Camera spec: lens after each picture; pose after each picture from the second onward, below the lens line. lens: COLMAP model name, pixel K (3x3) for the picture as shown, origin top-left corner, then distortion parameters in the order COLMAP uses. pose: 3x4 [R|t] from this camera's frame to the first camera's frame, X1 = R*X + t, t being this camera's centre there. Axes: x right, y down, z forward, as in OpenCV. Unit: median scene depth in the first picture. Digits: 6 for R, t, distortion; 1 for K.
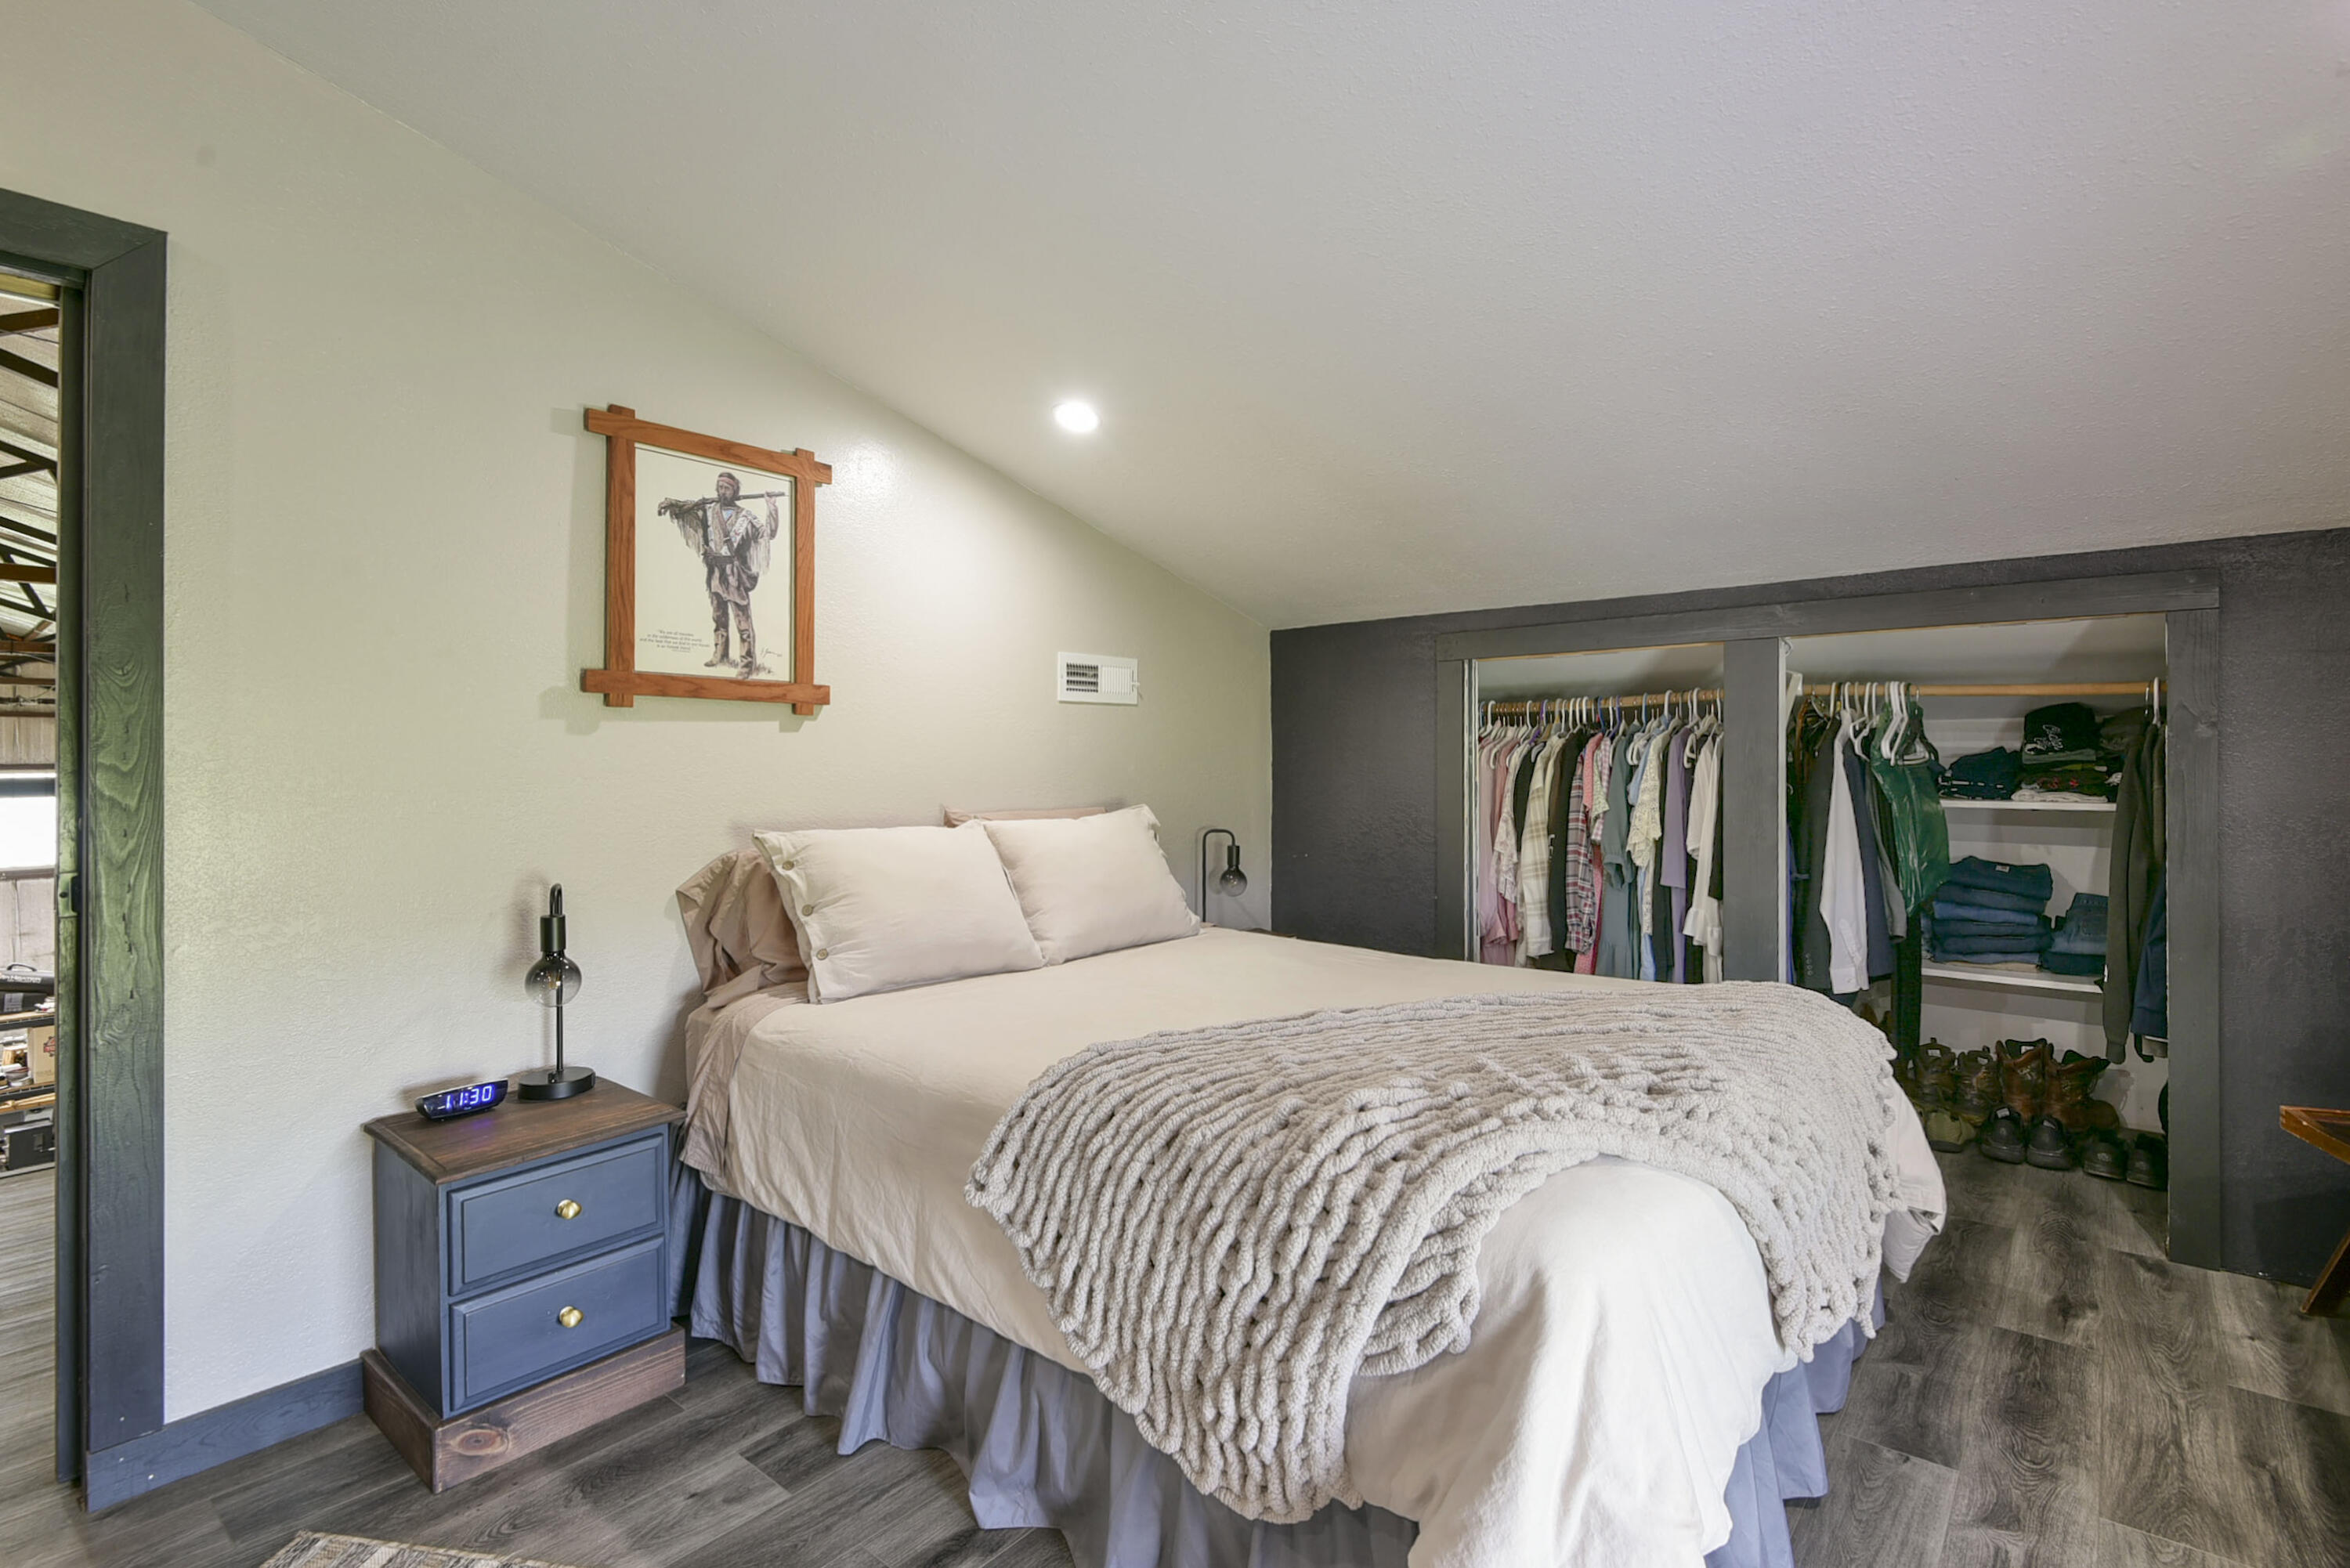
lens RADIAL K [[1113.7, 0, 1172.5], [0, 1113.7, 768.0], [0, 0, 1]] dist [0.001546, -0.000474]
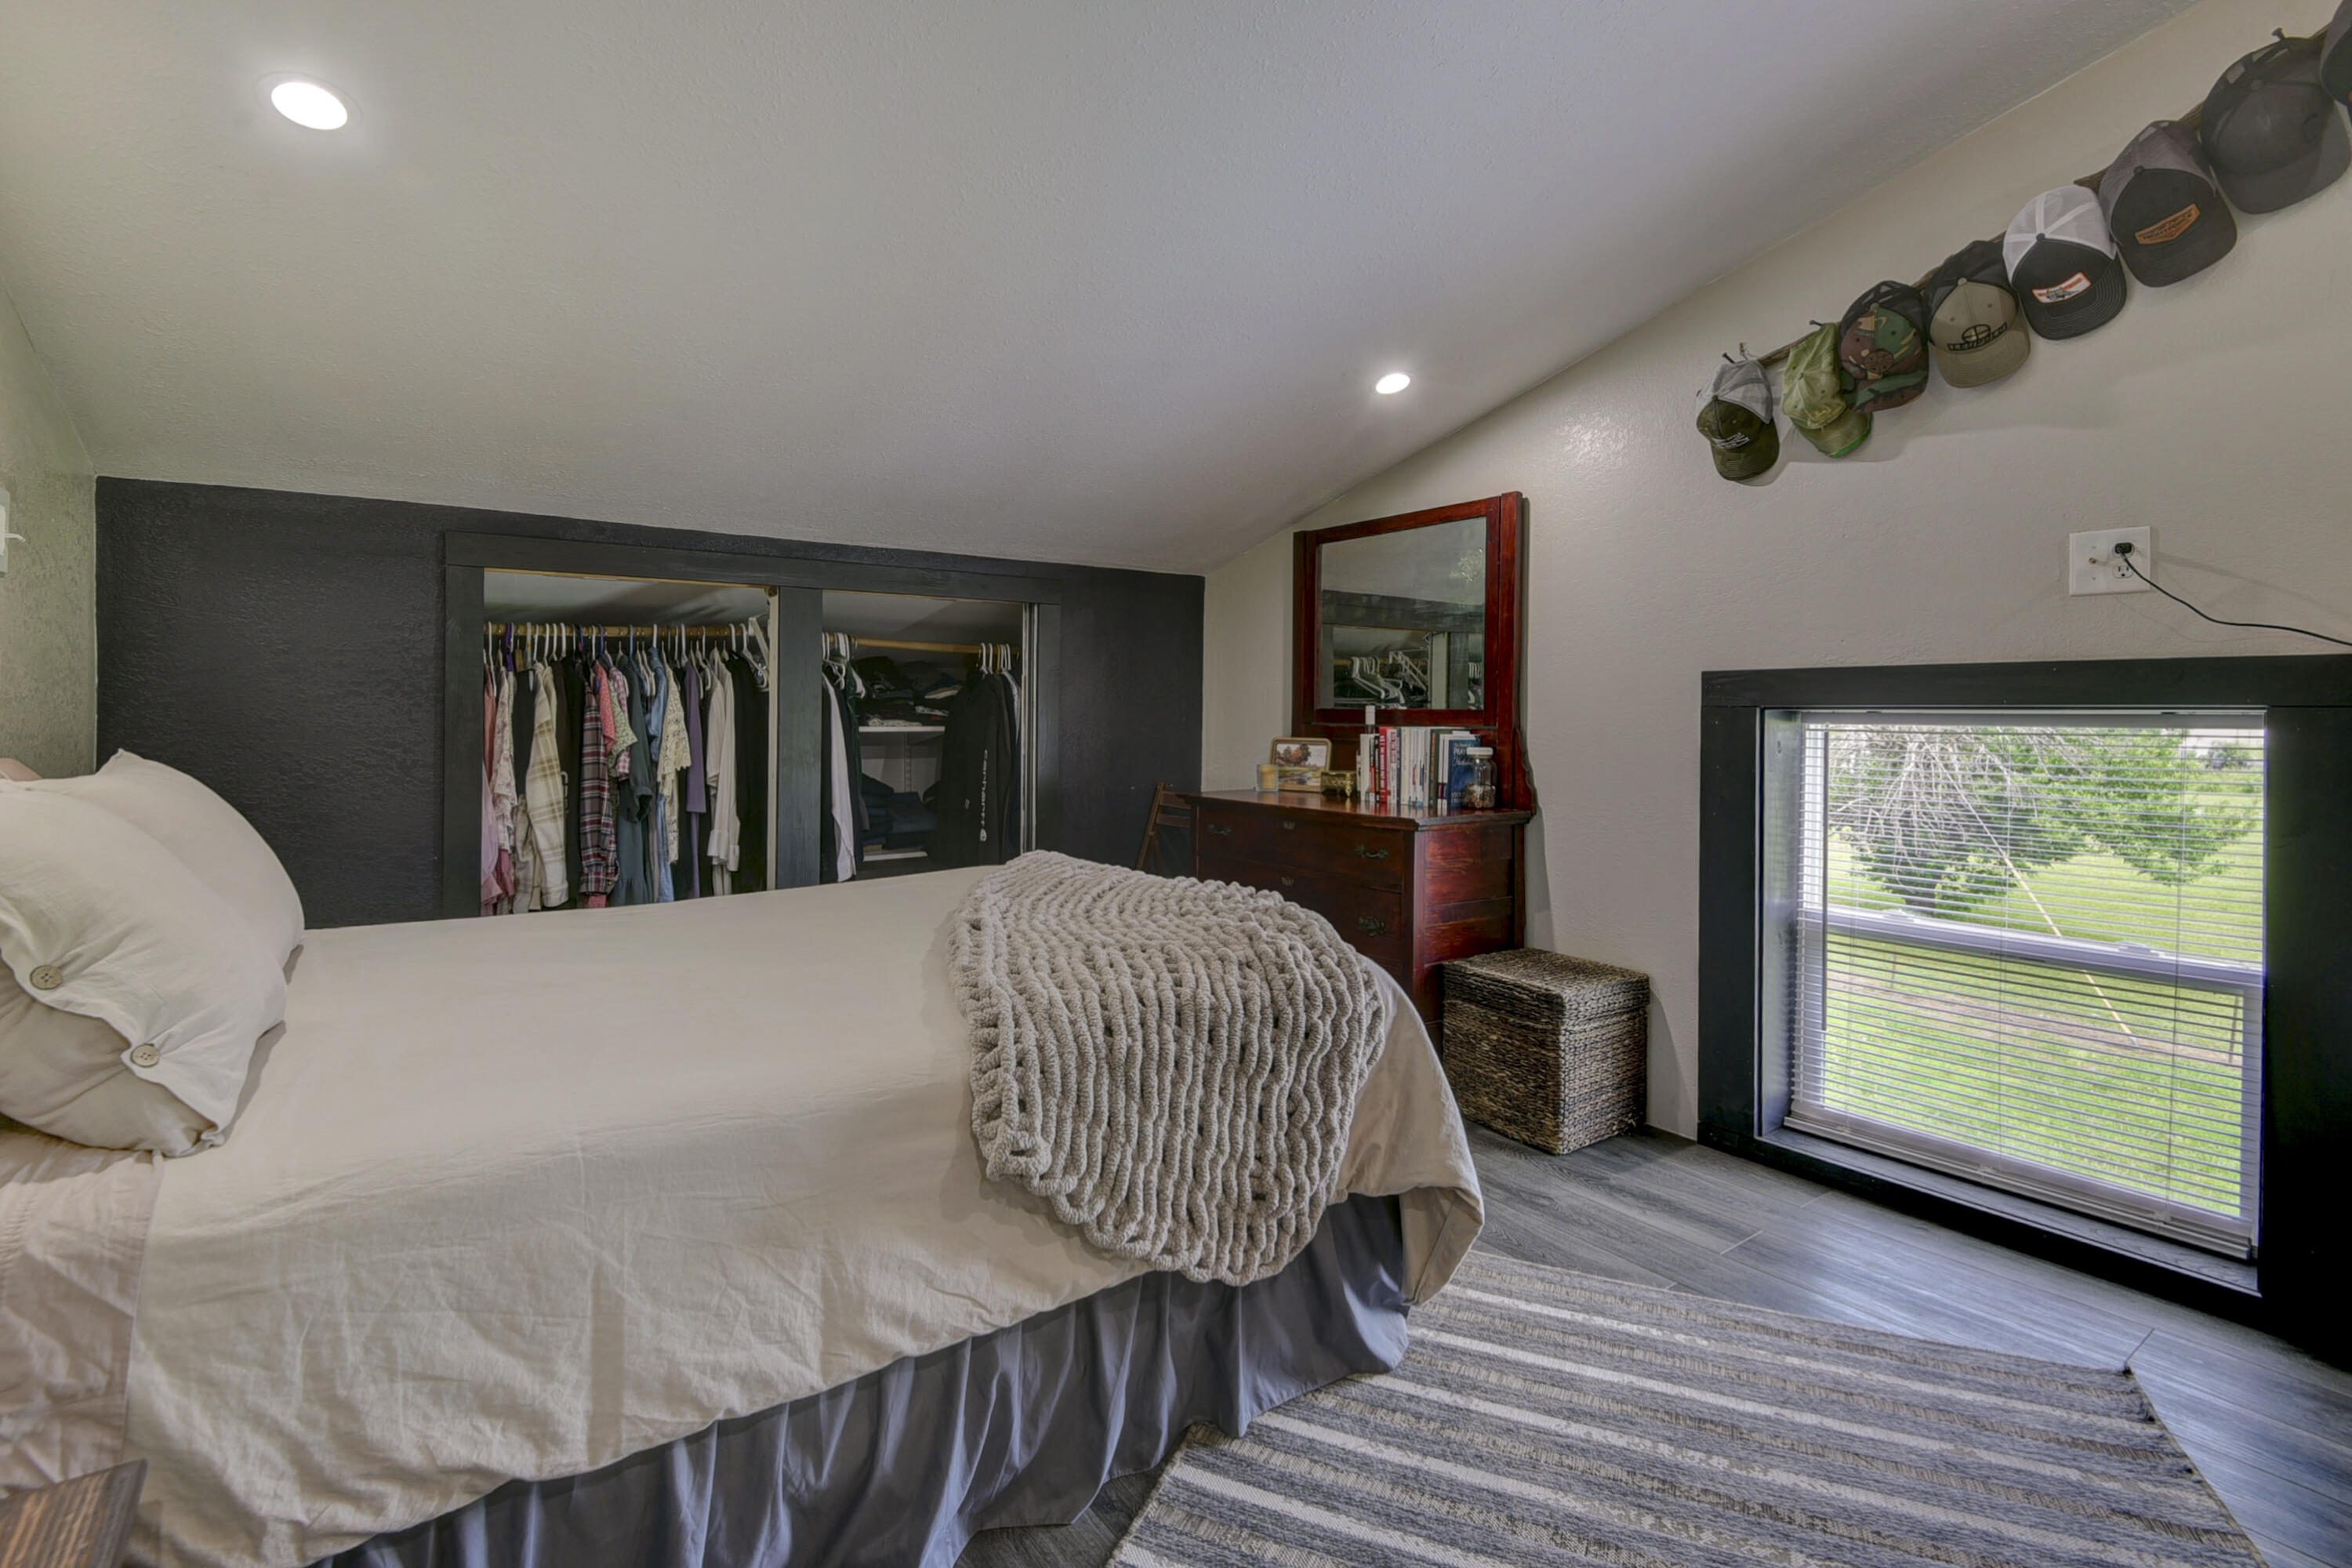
lens RADIAL K [[1114.7, 0, 1156.8], [0, 1114.7, 721.2], [0, 0, 1]] dist [0.001546, -0.000474]
pose [[0.249436, -0.006357, 0.968370, -0.612368], [0.004529, 0.999975, 0.005398, 0.022497], [-0.968381, 0.003039, 0.249459, 0.426079]]
